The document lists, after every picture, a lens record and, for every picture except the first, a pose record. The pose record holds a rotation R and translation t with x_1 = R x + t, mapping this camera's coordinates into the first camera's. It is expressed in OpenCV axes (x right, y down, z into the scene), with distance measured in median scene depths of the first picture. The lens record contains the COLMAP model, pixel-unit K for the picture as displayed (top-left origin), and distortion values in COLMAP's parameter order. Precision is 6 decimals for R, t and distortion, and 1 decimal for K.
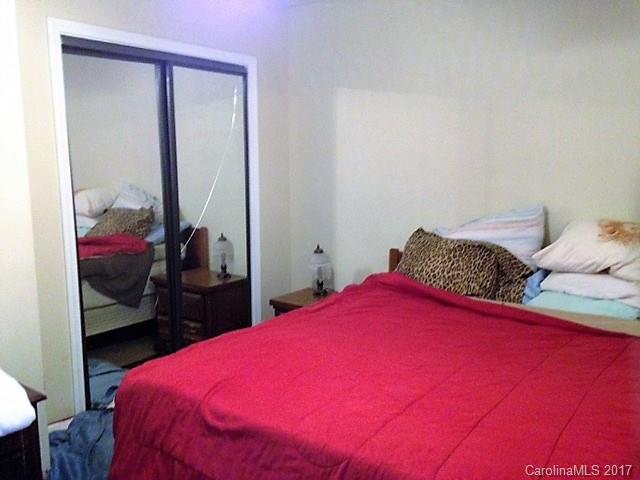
lens RADIAL K [[580.6, 0, 320.0], [0, 580.6, 240.0], [0, 0, 1]] dist [0.199143, -0.303393]
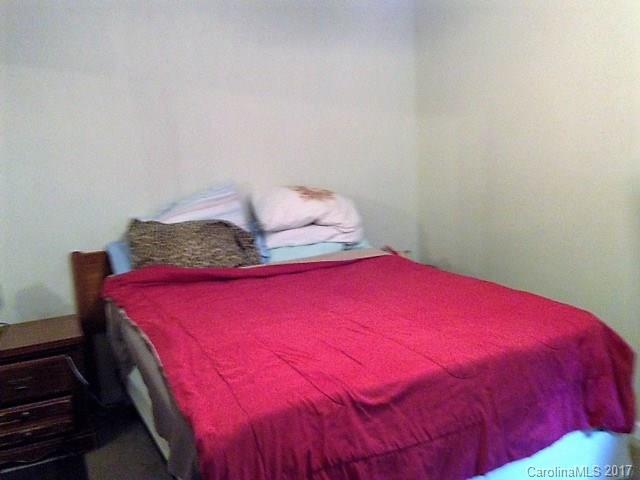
lens RADIAL K [[580.6, 0, 320.0], [0, 580.6, 240.0], [0, 0, 1]] dist [0.199143, -0.303393]
pose [[0.464823, -0.182866, 0.866314, -0.639453], [0.172156, 0.978432, 0.114161, -0.054580], [-0.868505, 0.096076, 0.486280, 0.351224]]
